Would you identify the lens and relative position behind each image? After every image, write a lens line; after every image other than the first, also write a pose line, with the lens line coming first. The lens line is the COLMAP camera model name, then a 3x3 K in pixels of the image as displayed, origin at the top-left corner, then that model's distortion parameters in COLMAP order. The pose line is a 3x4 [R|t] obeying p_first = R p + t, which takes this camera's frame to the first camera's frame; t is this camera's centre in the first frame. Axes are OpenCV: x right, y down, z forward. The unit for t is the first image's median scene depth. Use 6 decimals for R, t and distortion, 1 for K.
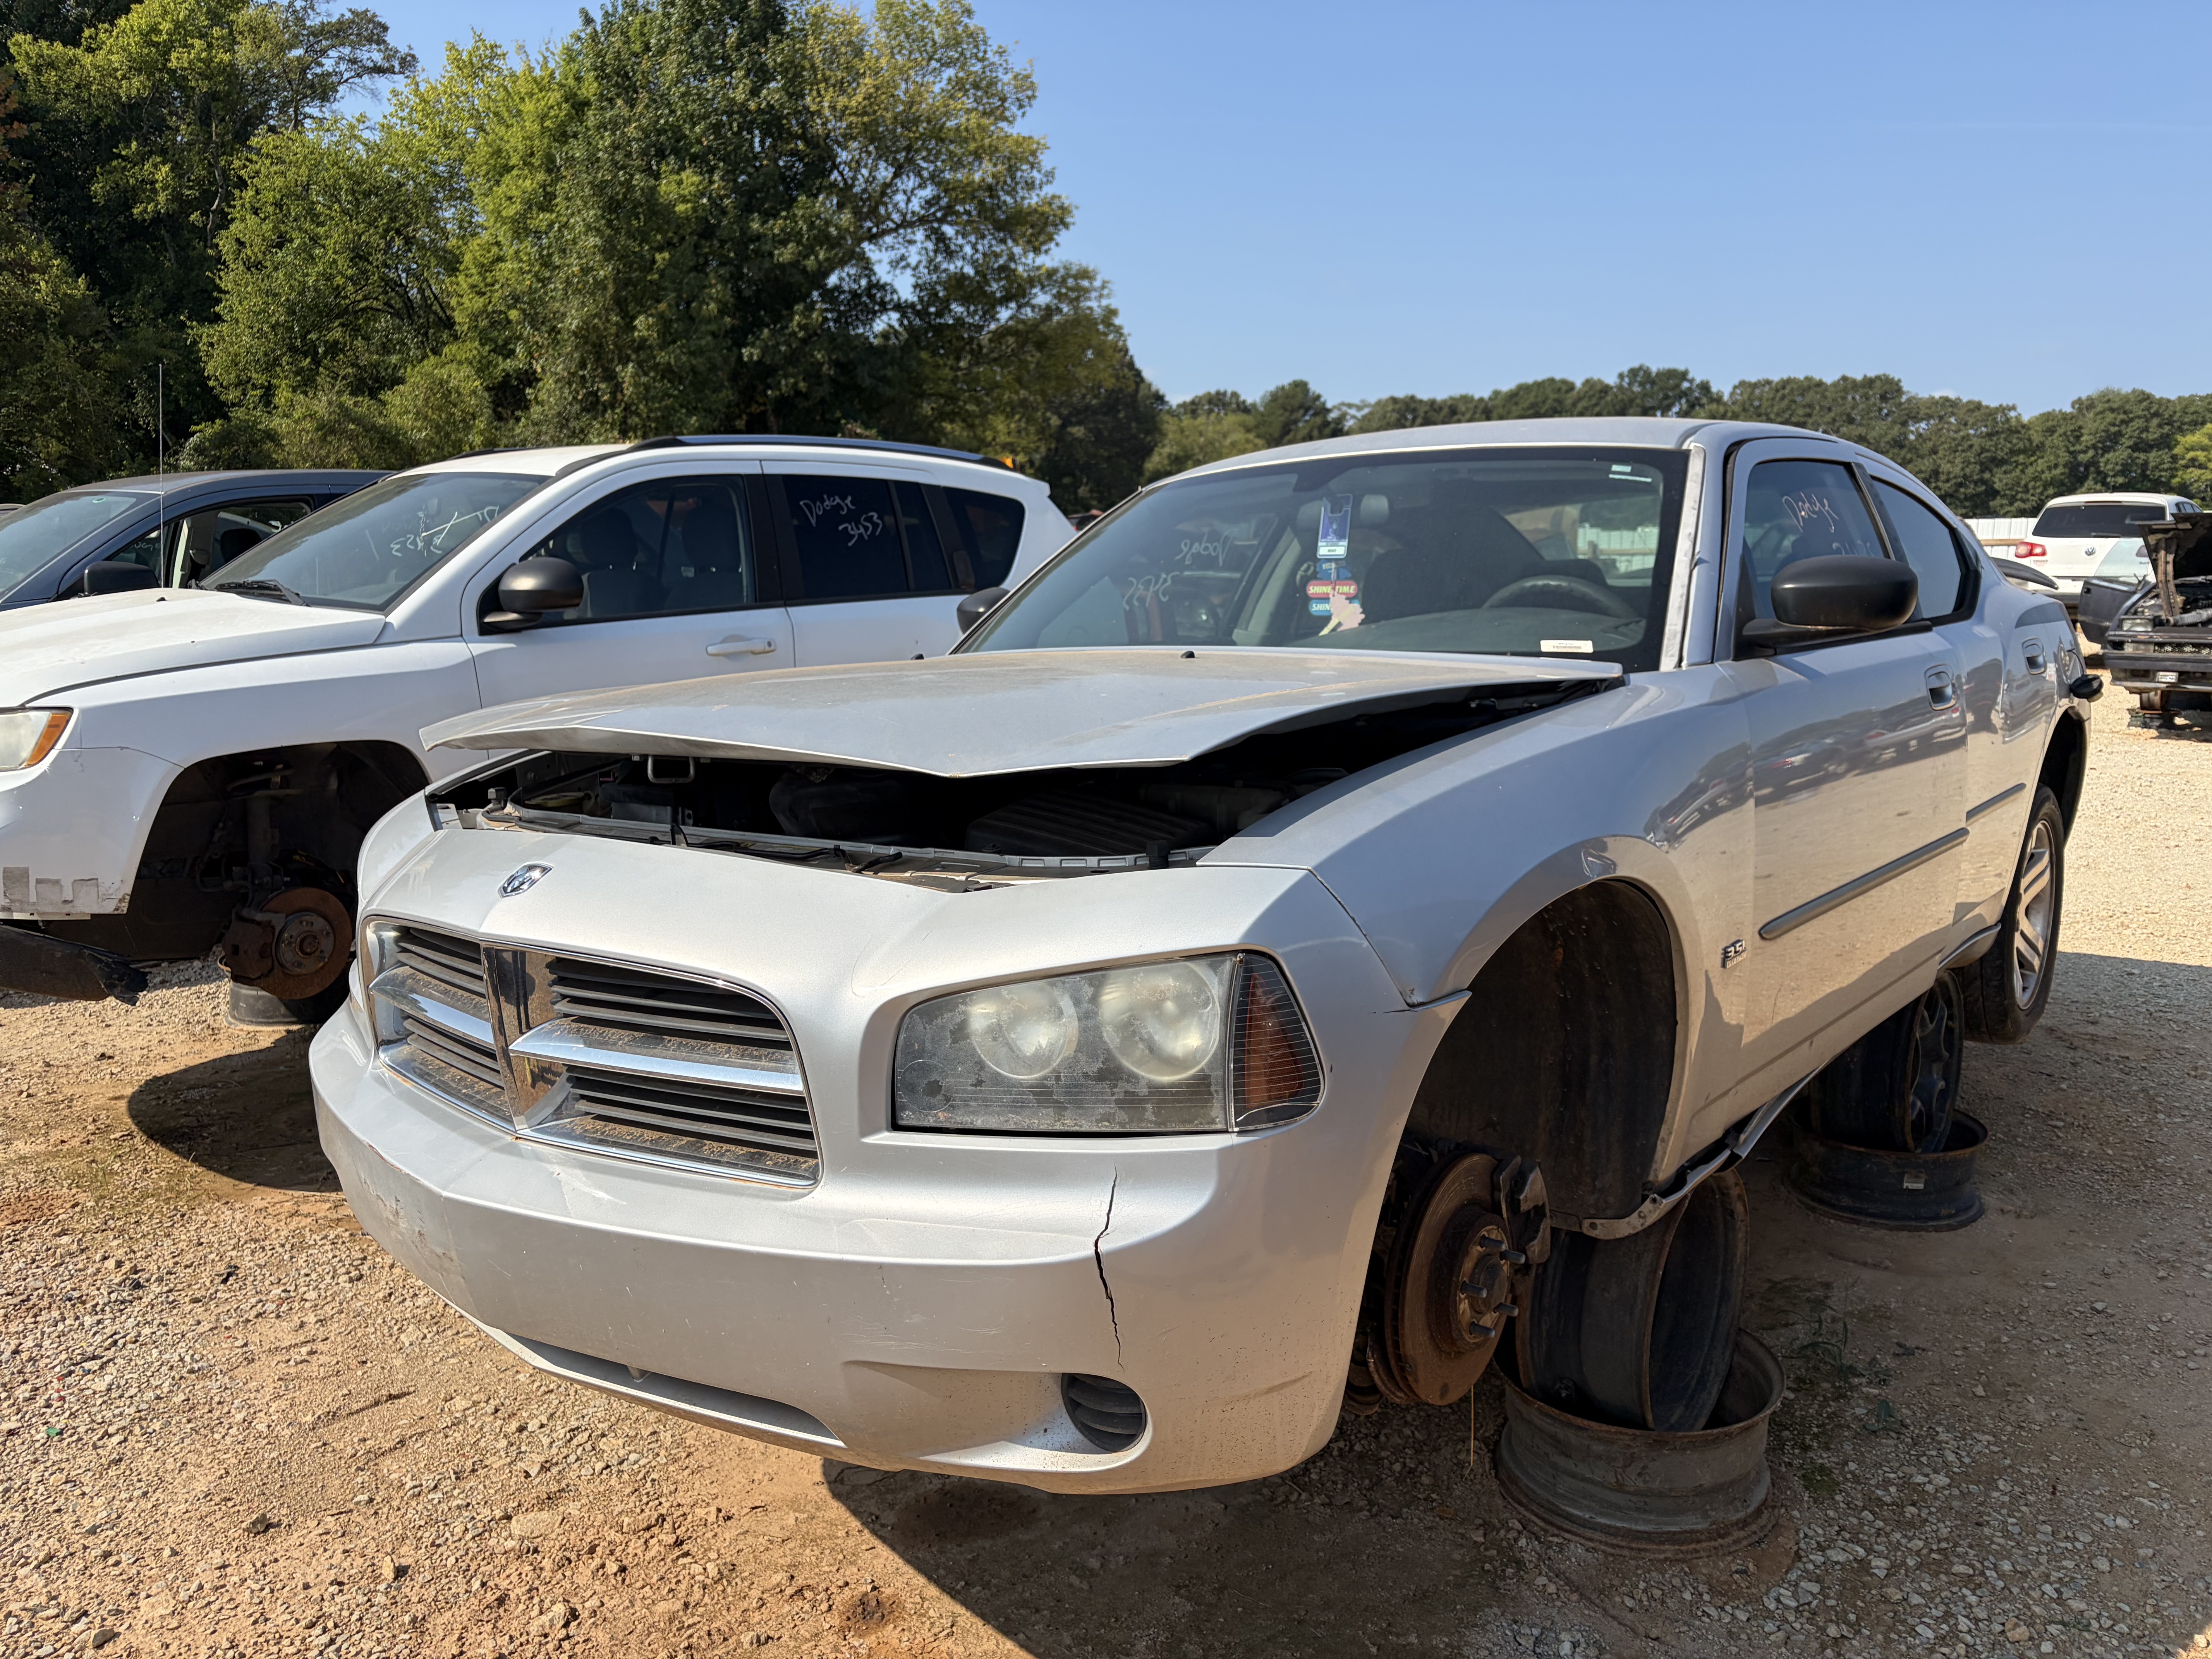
lens RADIAL K [[1698.9, 0, 1106.0], [0, 1698.9, 829.5], [0, 0, 1]] dist [-0.016141, 0.026544]
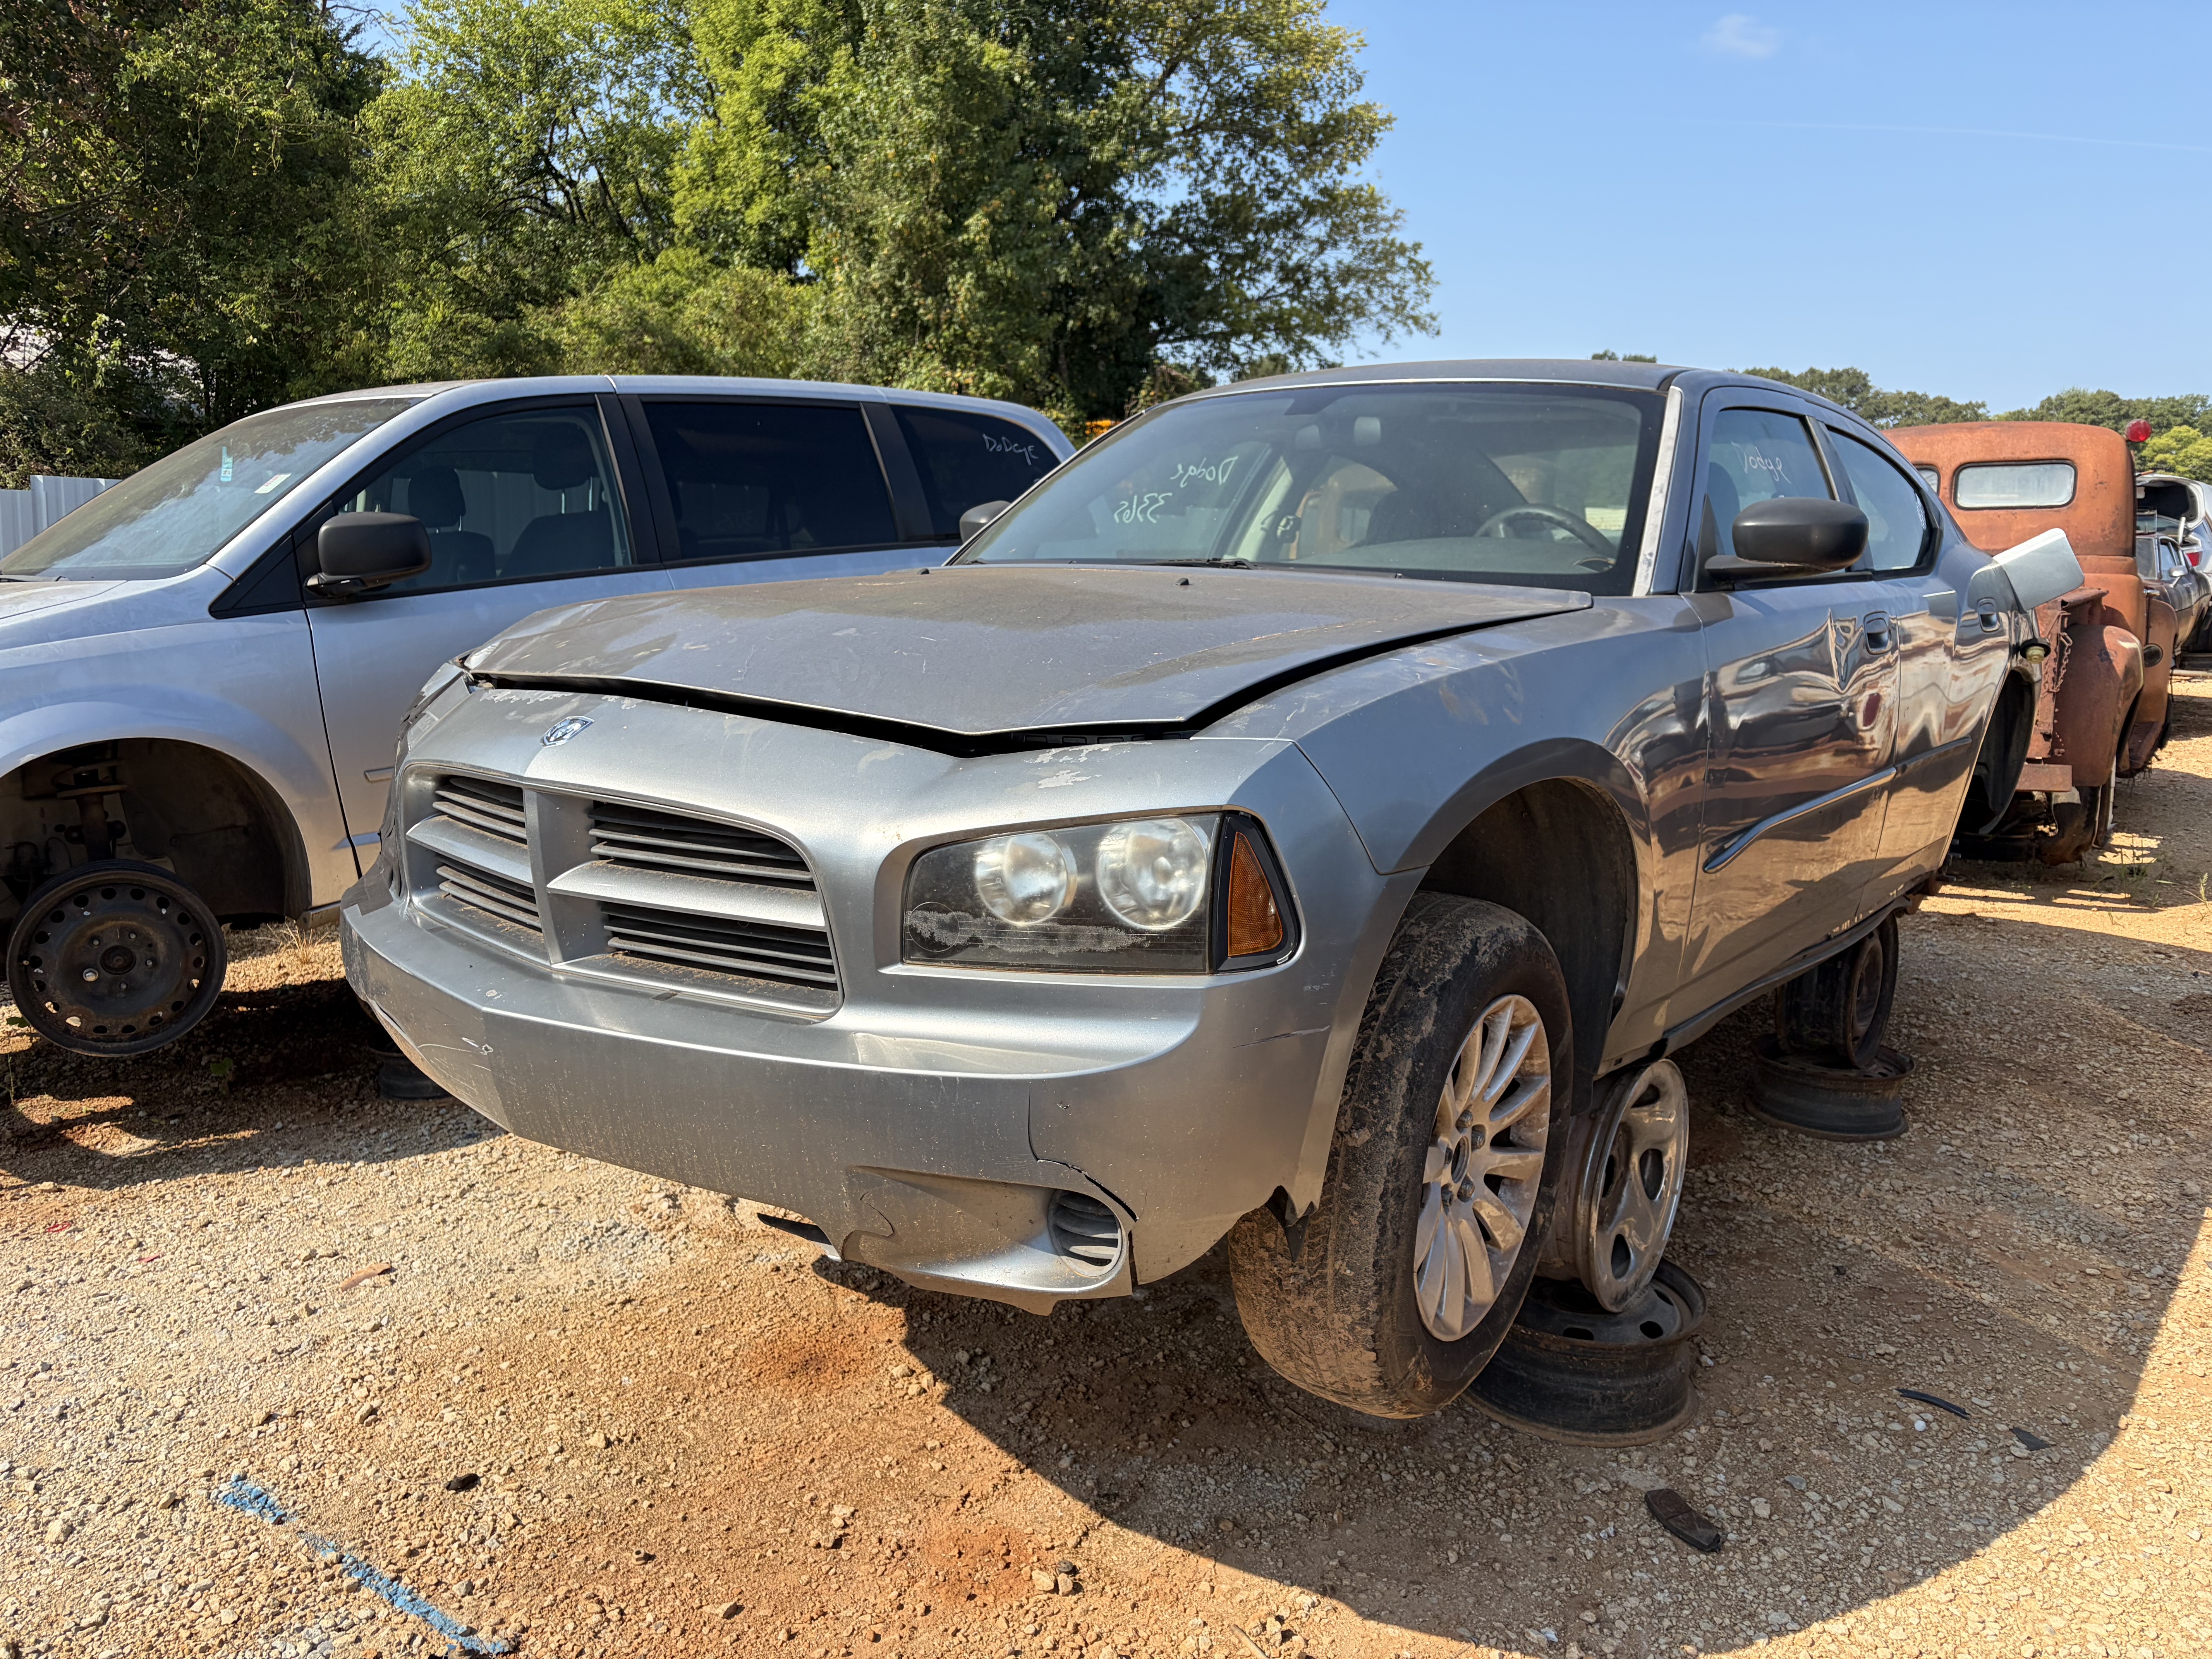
lens RADIAL K [[1705.7, 0, 1113.1], [0, 1705.7, 794.4], [0, 0, 1]] dist [0.006040, -0.007539]
pose [[0.997306, 0.011191, 0.072495, -0.223661], [-0.010522, 0.999898, -0.009610, -0.022370], [-0.072596, 0.008822, 0.997322, 0.174794]]
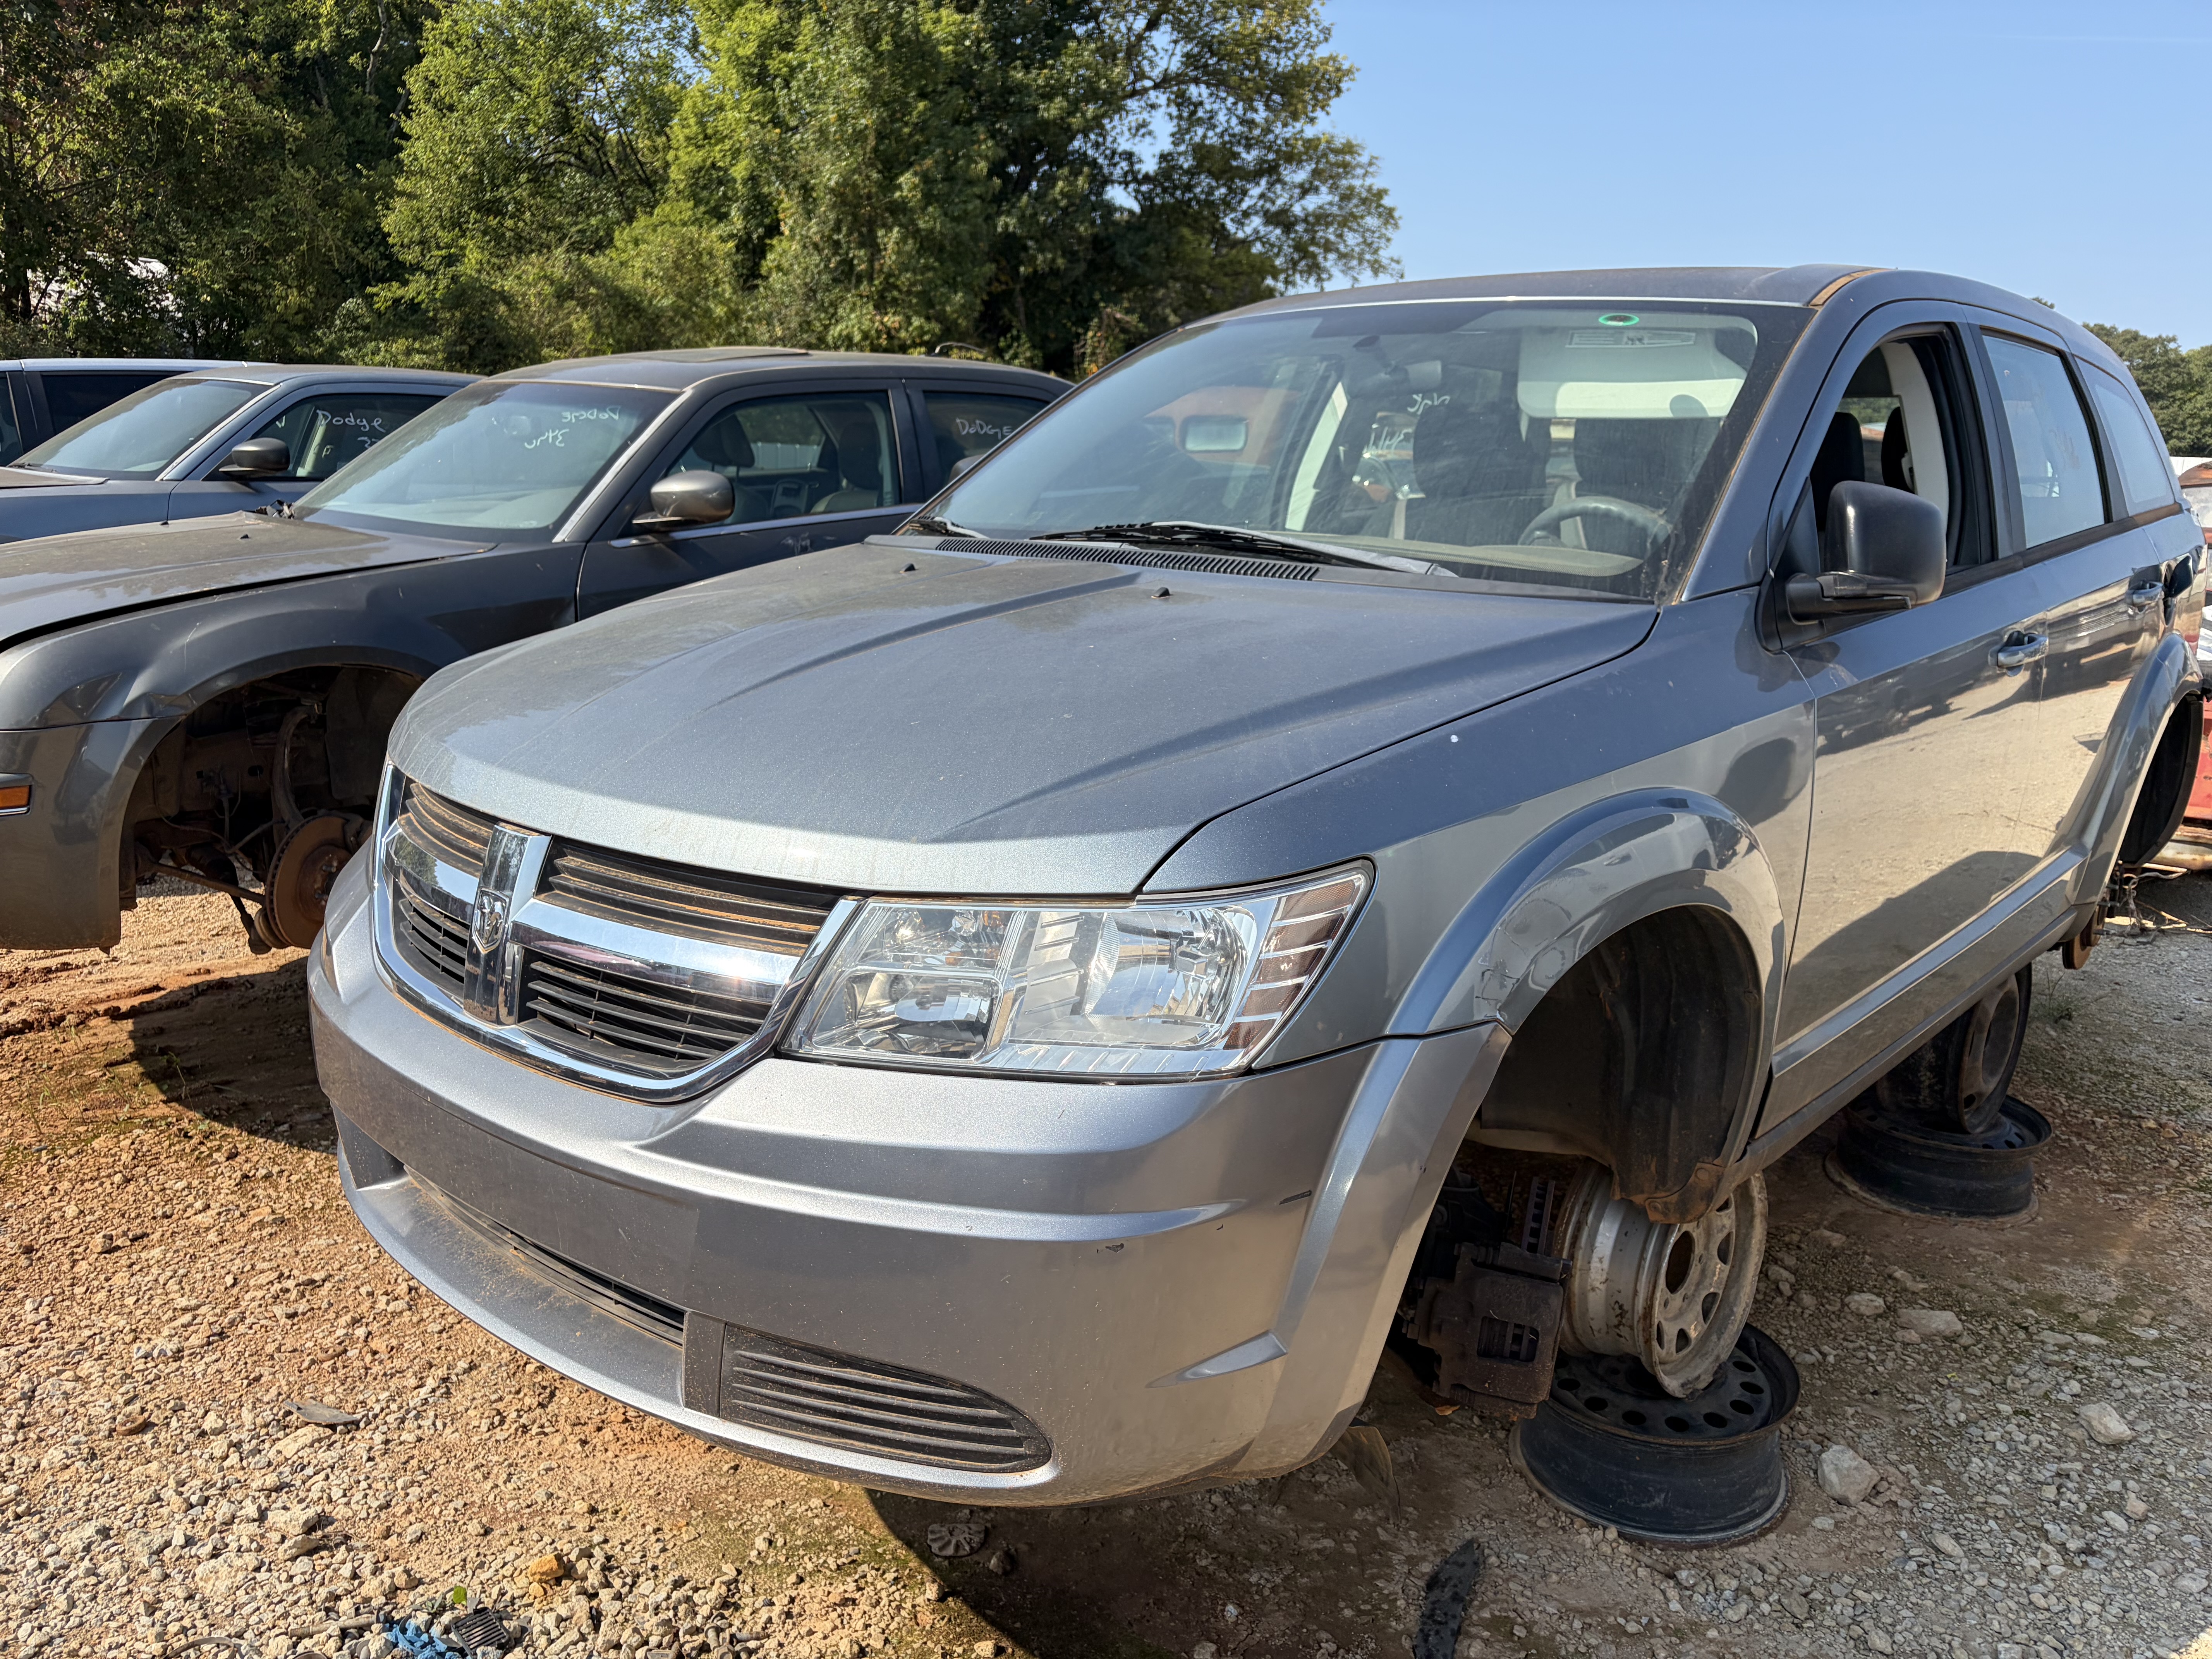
lens RADIAL K [[1698.9, 0, 1106.0], [0, 1698.9, 829.5], [0, 0, 1]] dist [-0.016141, 0.026544]
pose [[0.998843, 0.039870, -0.026881, -0.113332], [-0.038390, 0.997830, 0.053500, -0.013494], [0.028956, -0.052406, 0.998206, 0.095310]]
